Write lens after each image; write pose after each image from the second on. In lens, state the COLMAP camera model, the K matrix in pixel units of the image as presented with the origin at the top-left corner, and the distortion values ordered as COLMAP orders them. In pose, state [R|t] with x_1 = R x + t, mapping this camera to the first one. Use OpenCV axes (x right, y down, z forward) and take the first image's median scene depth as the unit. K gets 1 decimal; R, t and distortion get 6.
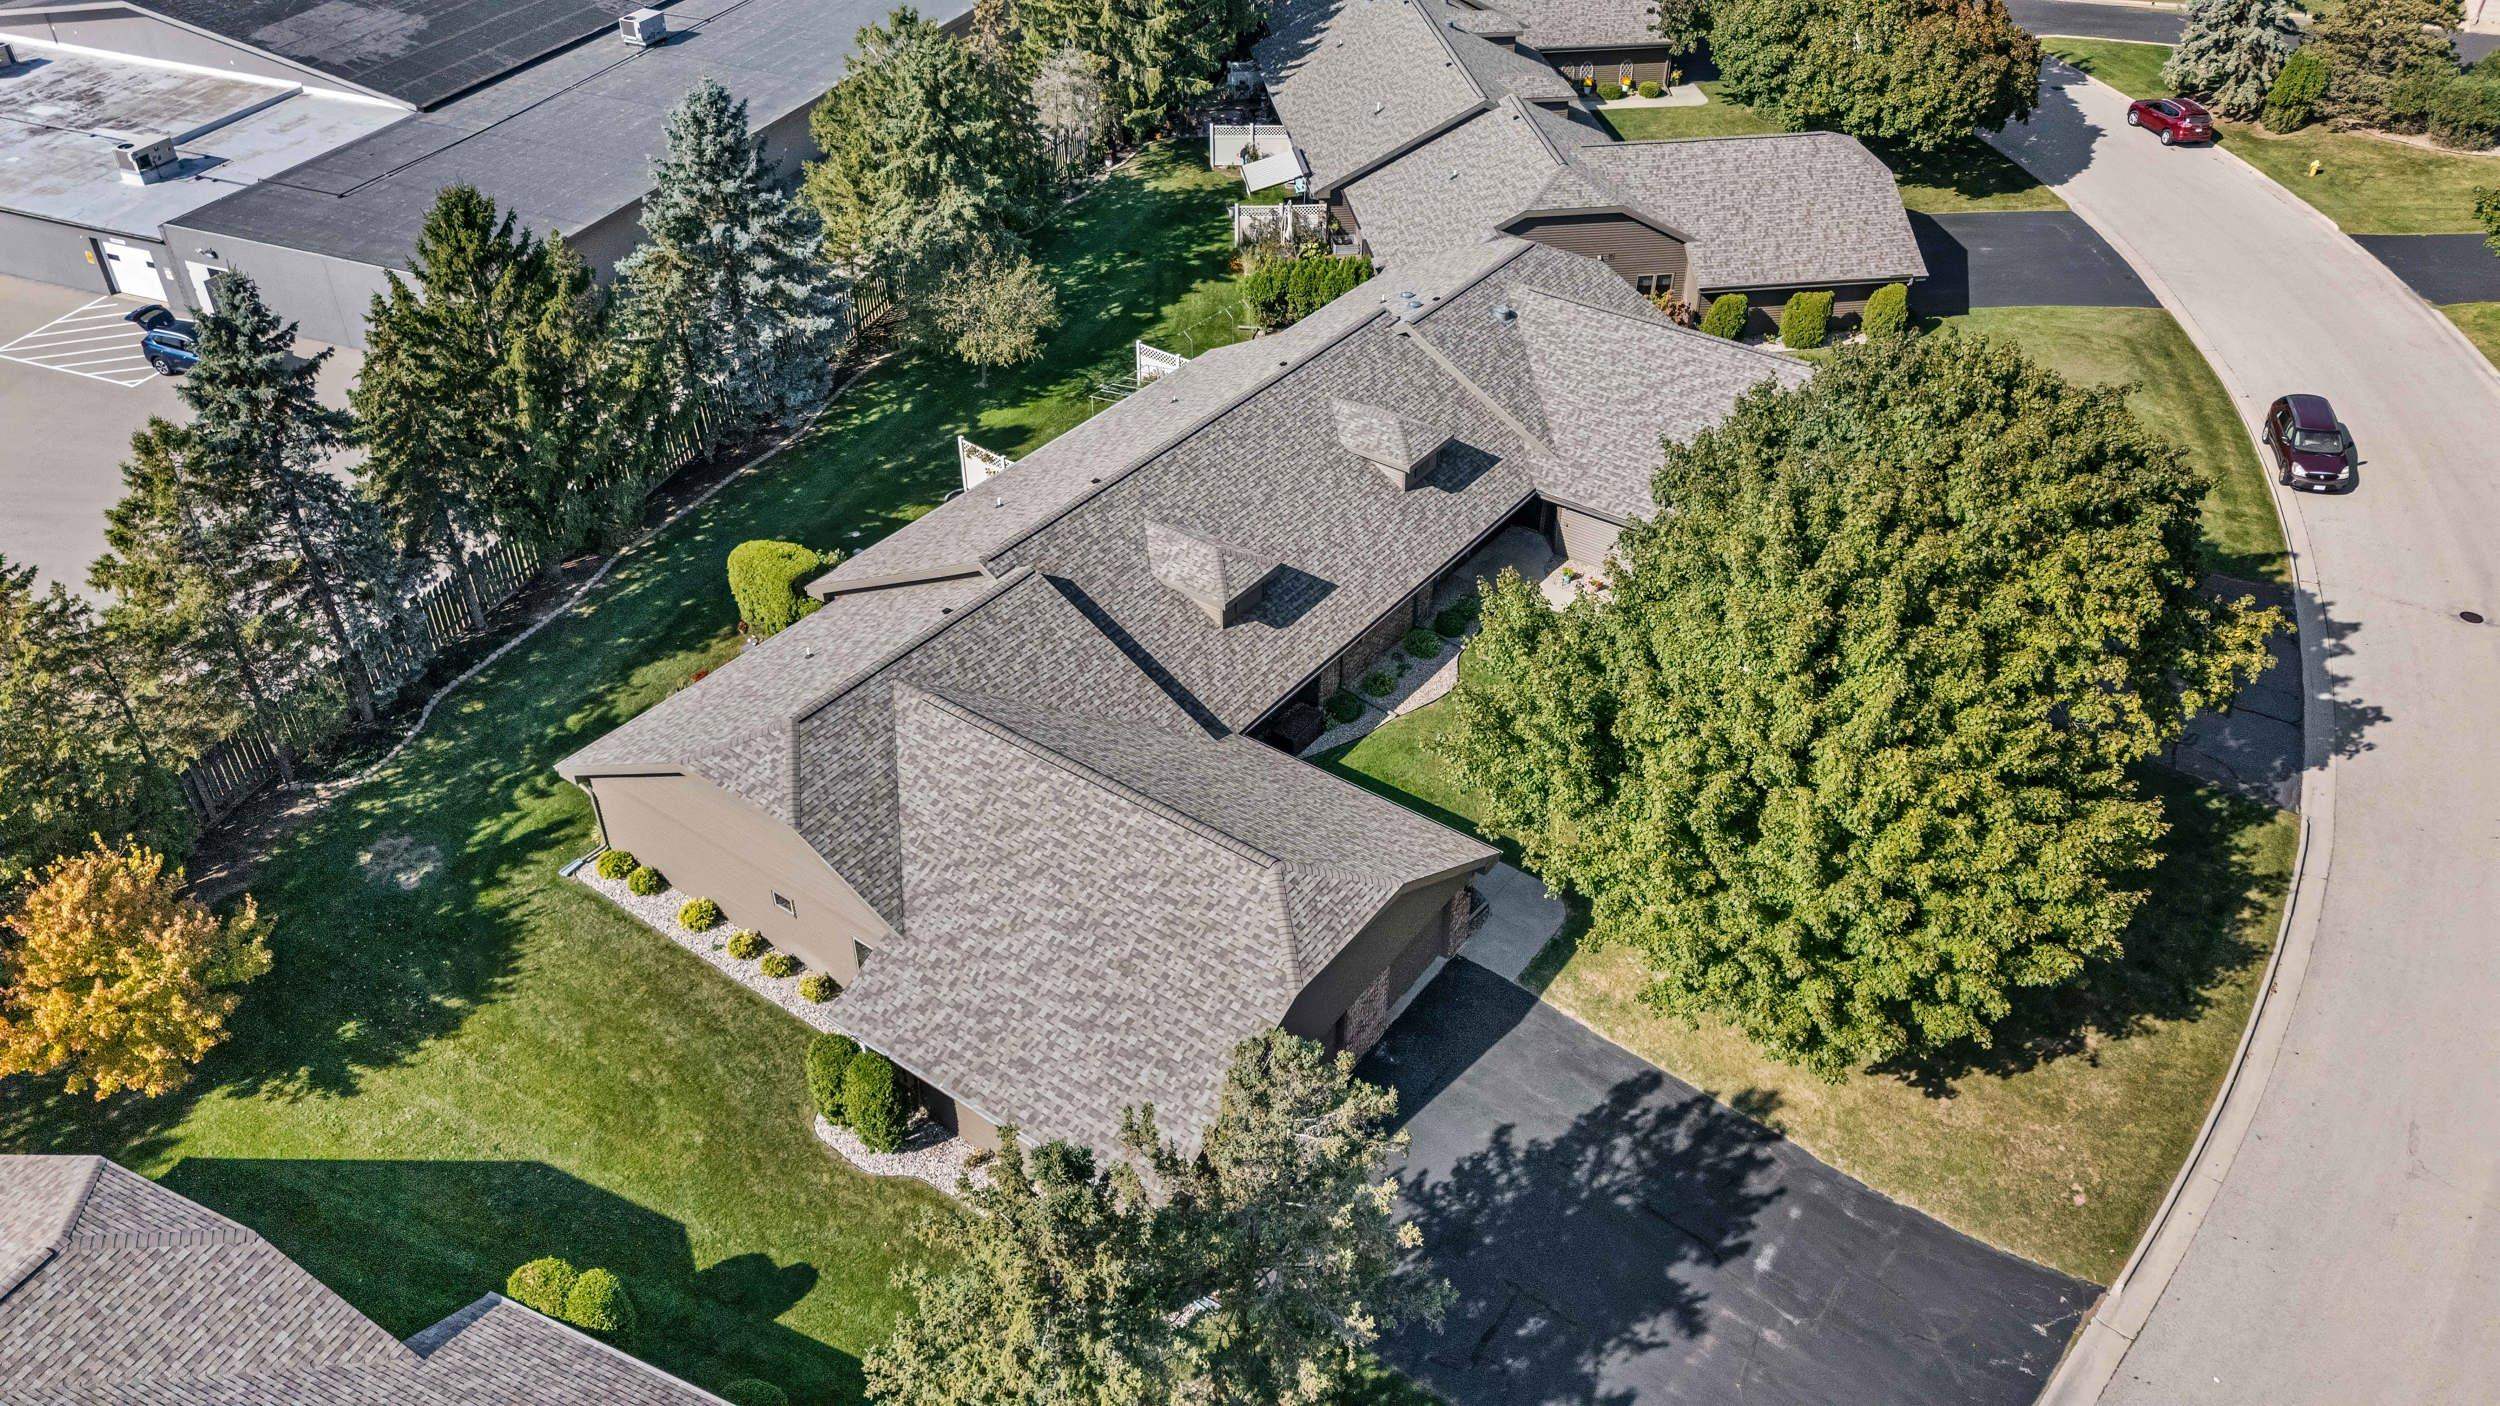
lens RADIAL K [[1778.2, 0, 1250.0], [0, 1778.2, 703.0], [0, 0, 1]] dist [0.081882, -0.082778]
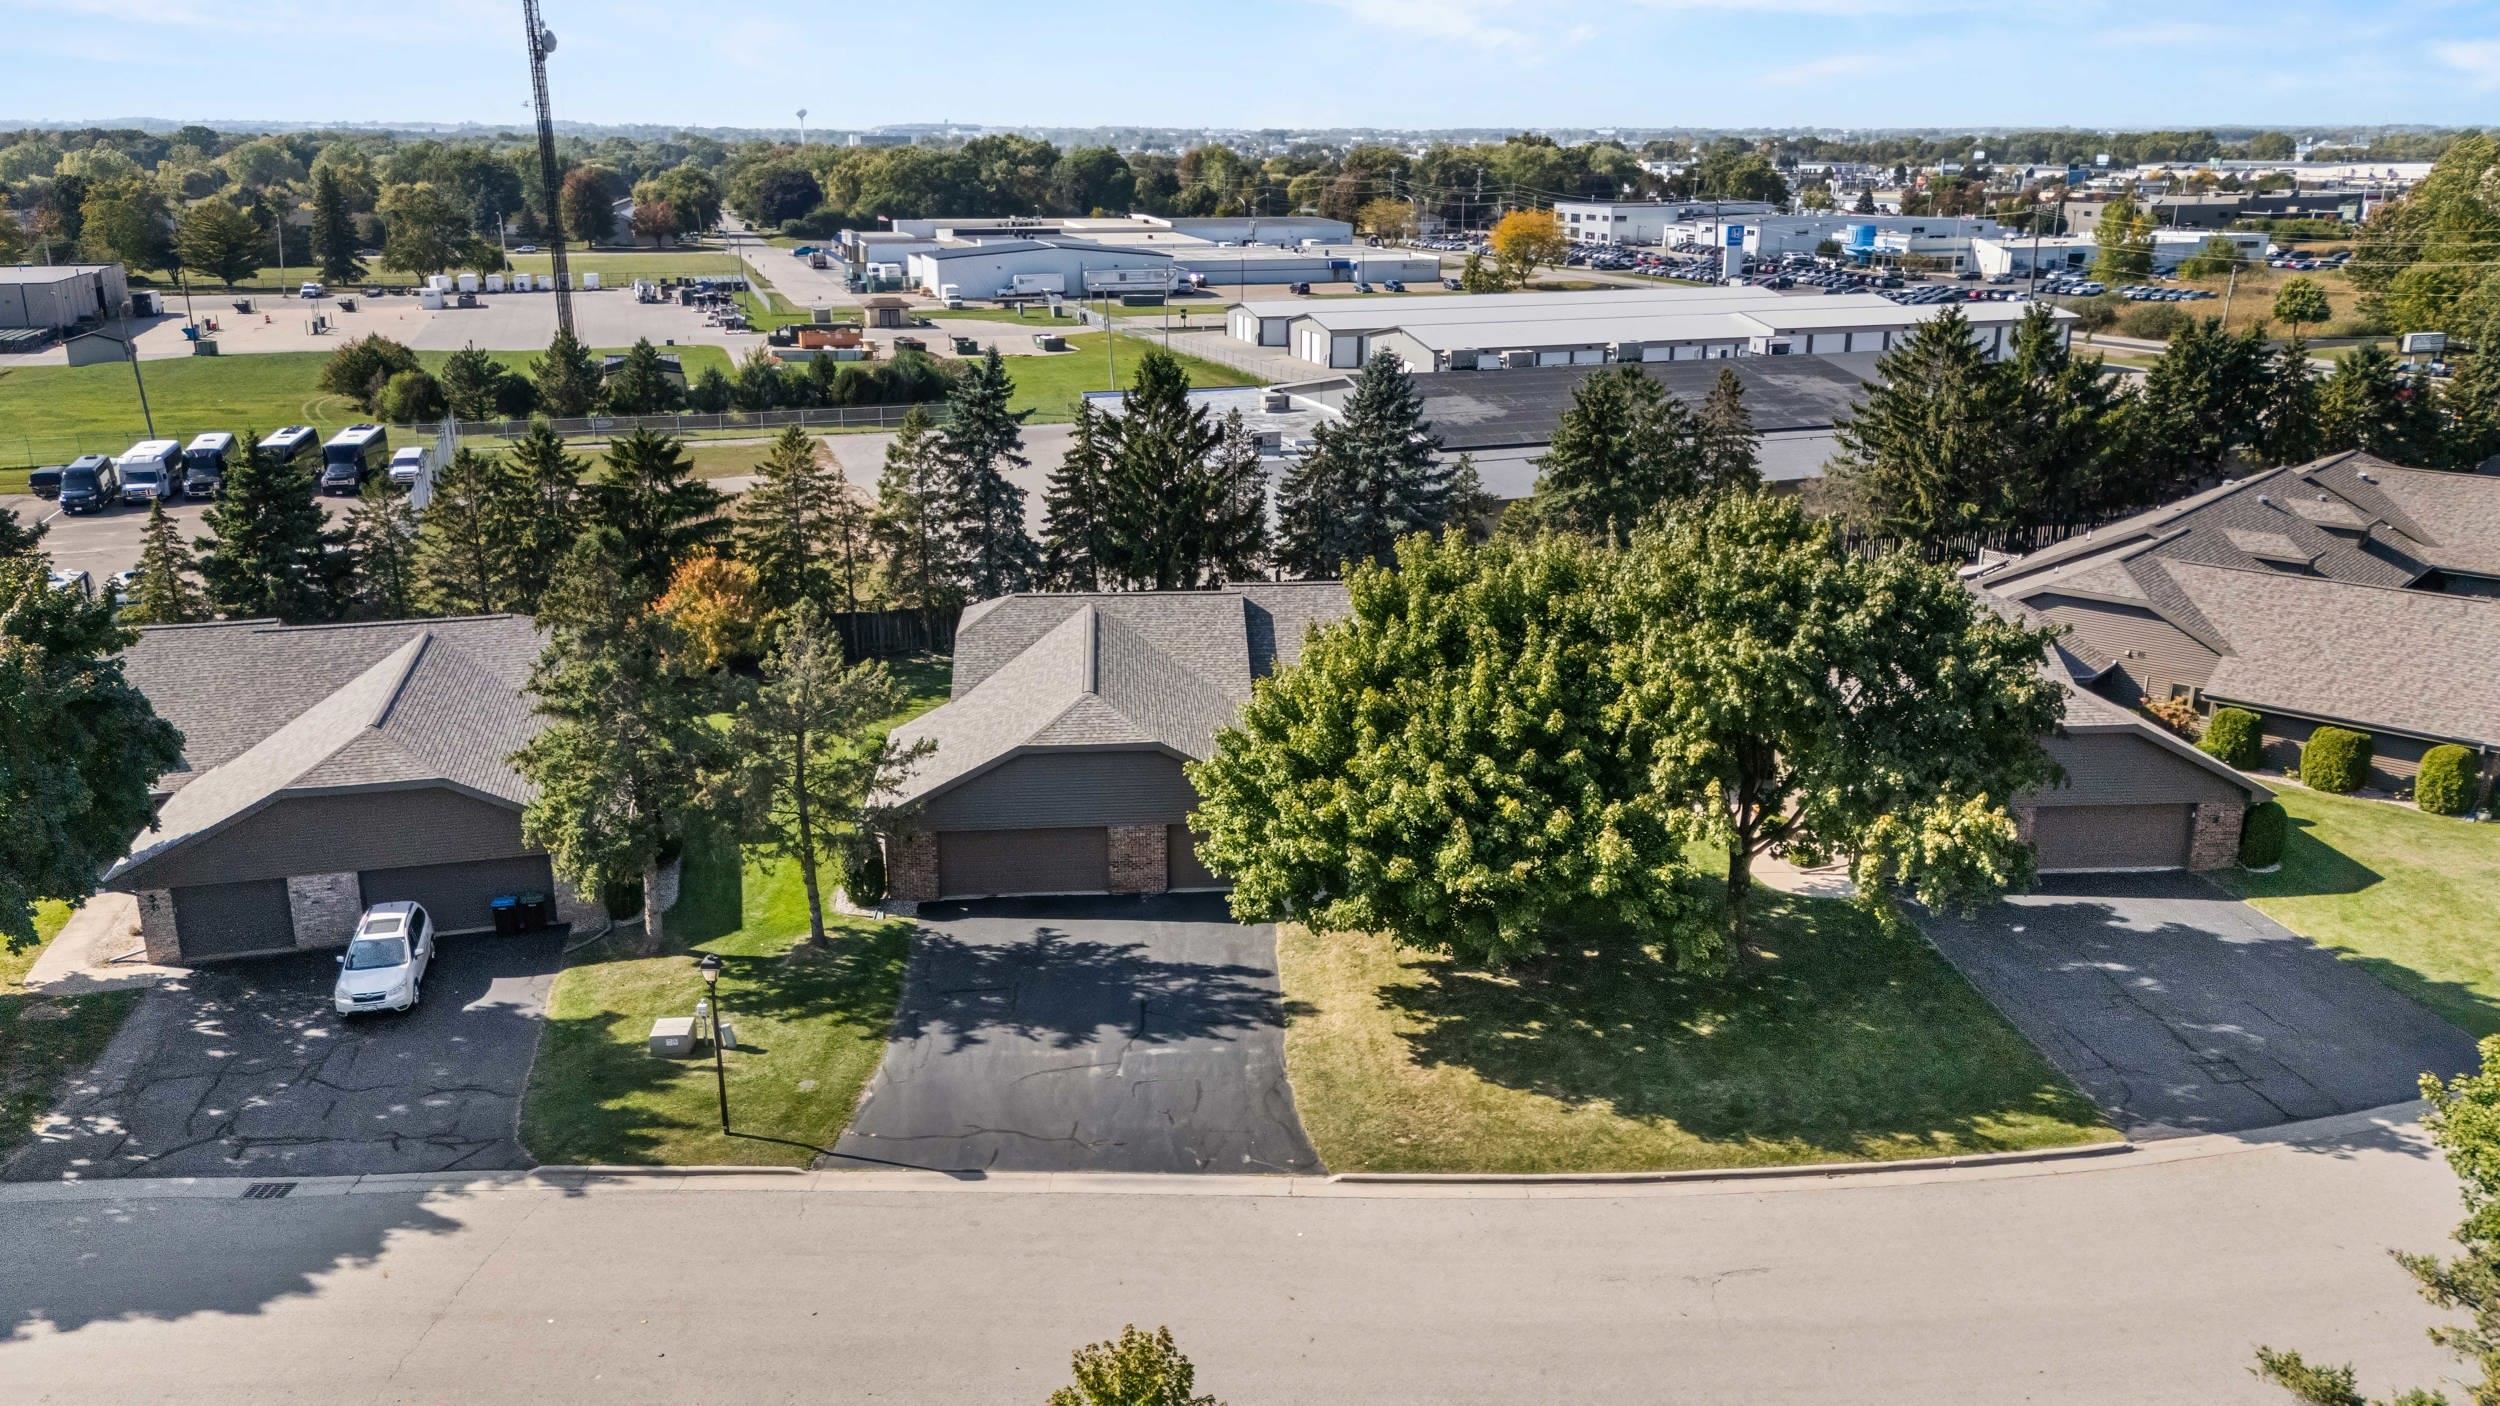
lens RADIAL K [[1778.2, 0, 1250.0], [0, 1778.2, 703.0], [0, 0, 1]] dist [0.081882, -0.082778]
pose [[0.653983, 0.222314, -0.723106, 0.628667], [-0.452215, 0.881156, -0.138081, 0.132206], [0.606472, 0.417302, 0.676795, 0.066355]]
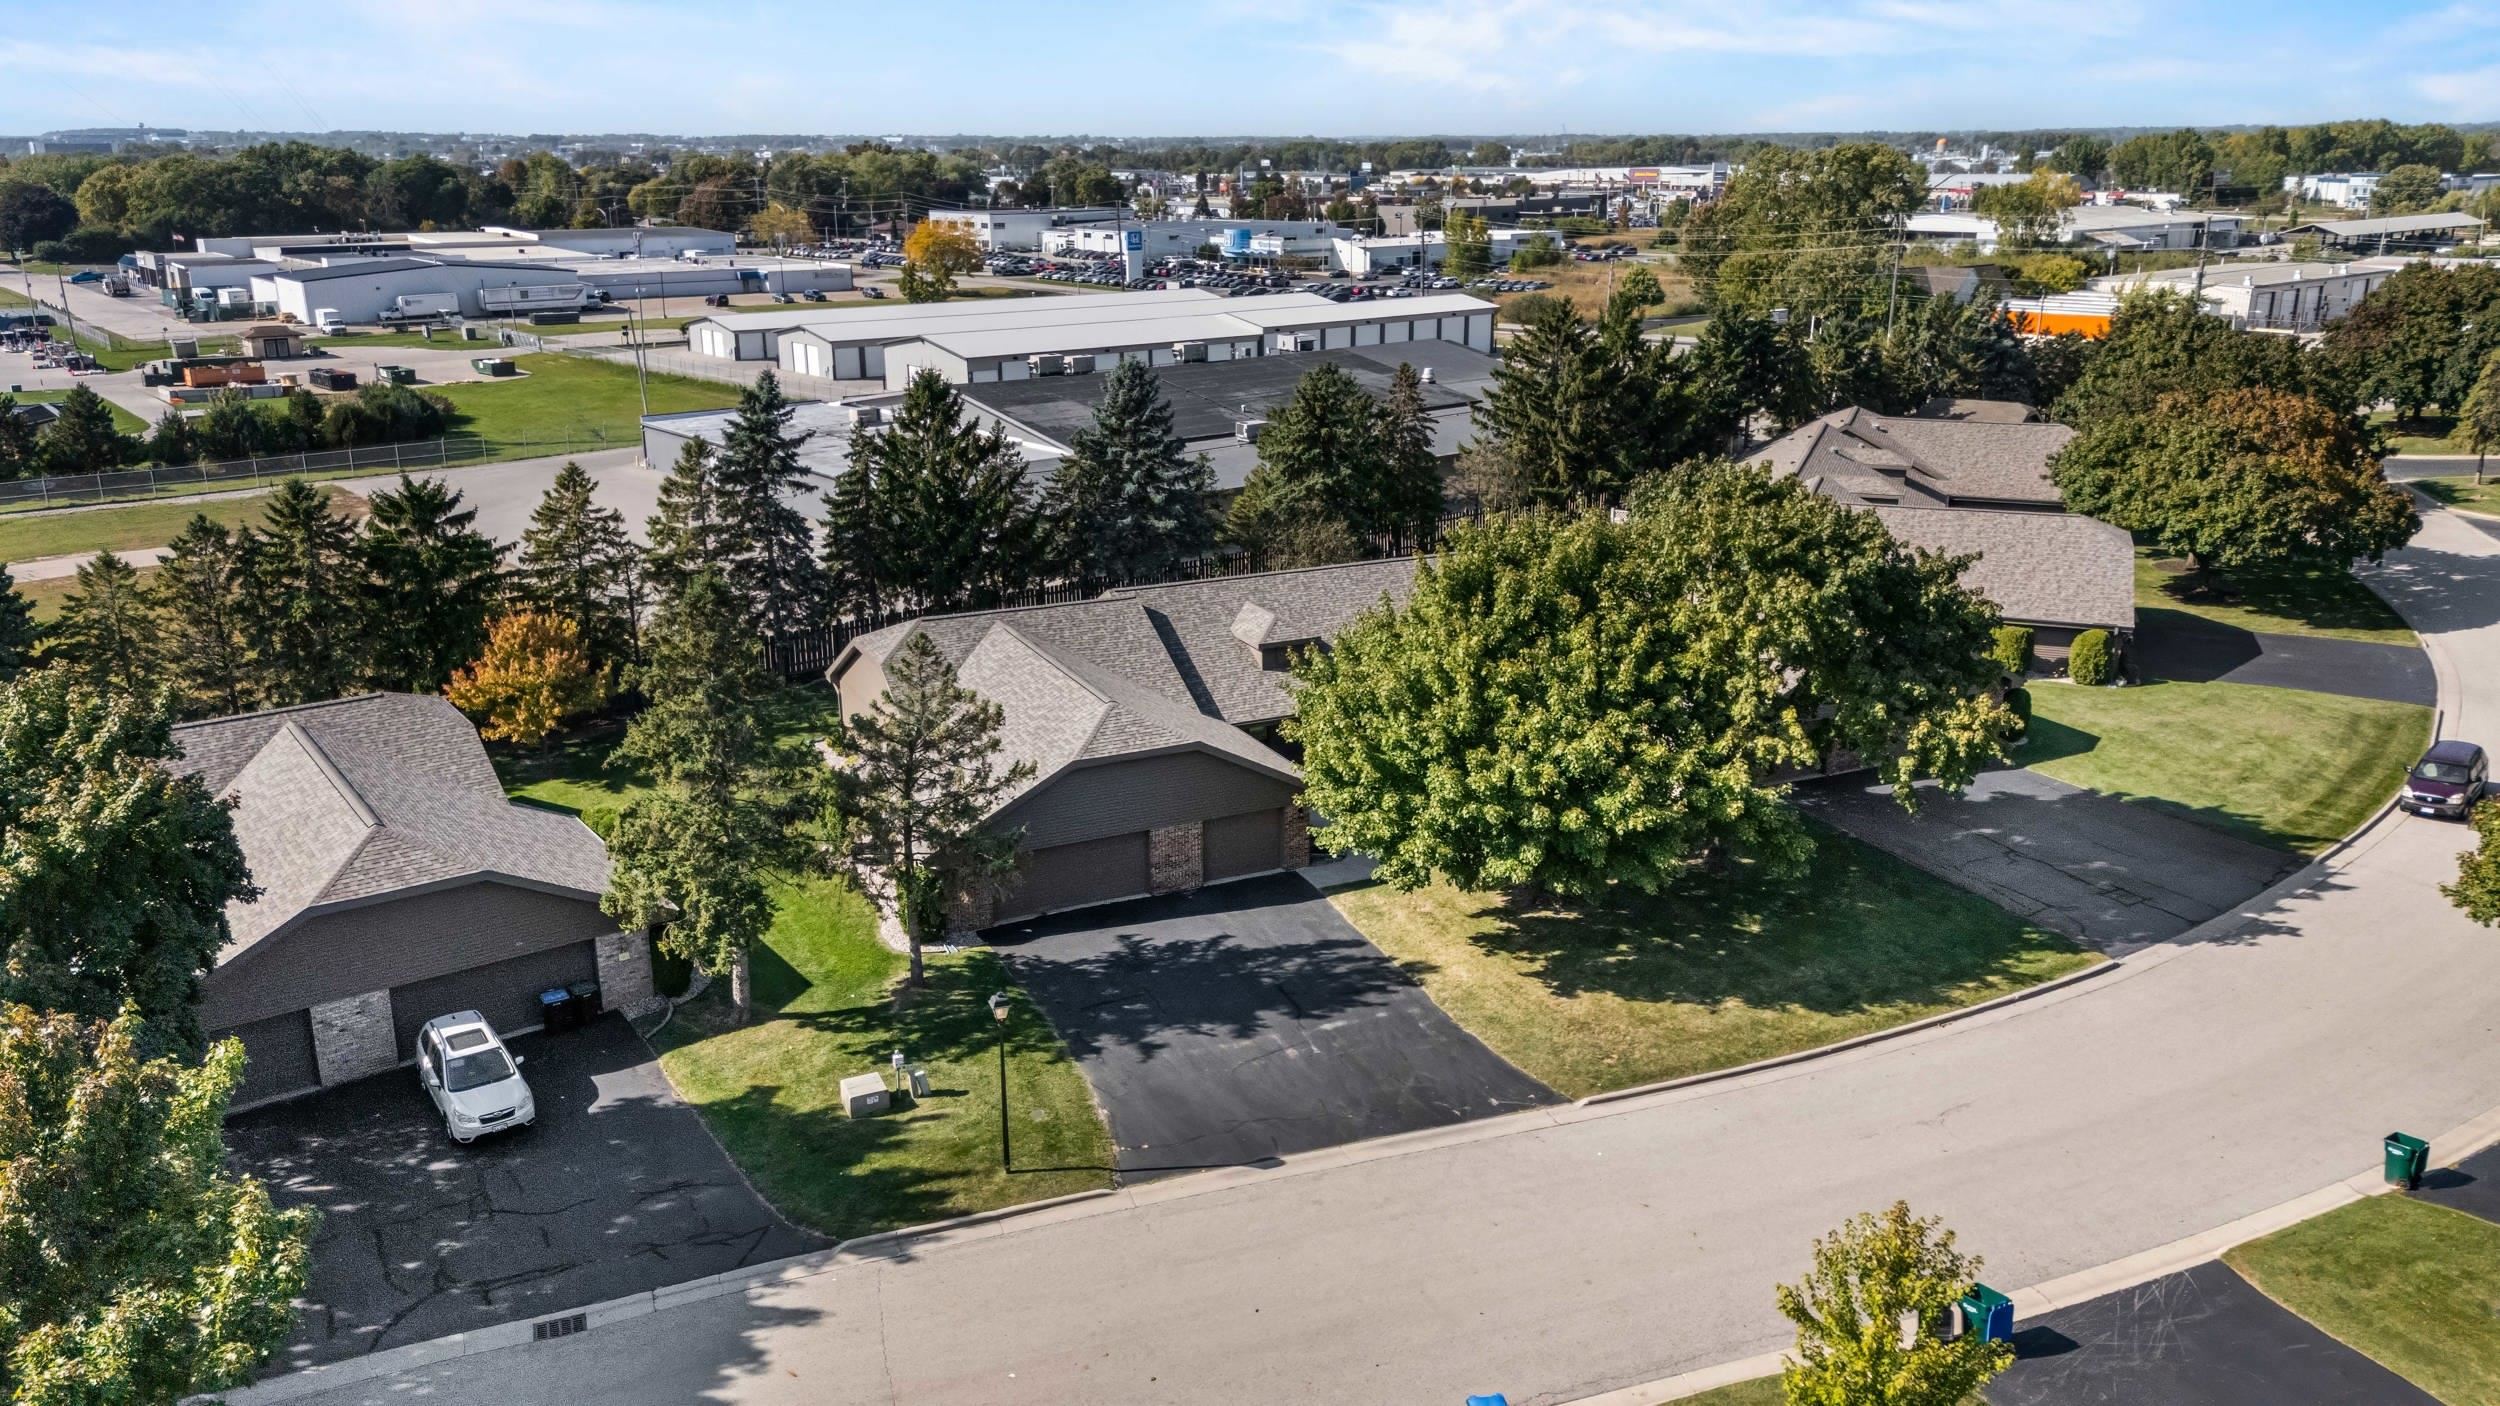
lens RADIAL K [[1759.9, 0, 1230.3], [0, 1759.9, 698.5], [0, 0, 1]] dist [0.081911, -0.089911]
pose [[0.874617, 0.134422, -0.465806, 0.426371], [-0.282859, 0.921800, -0.265095, 0.246043], [0.393746, 0.363614, 0.844245, -0.096371]]
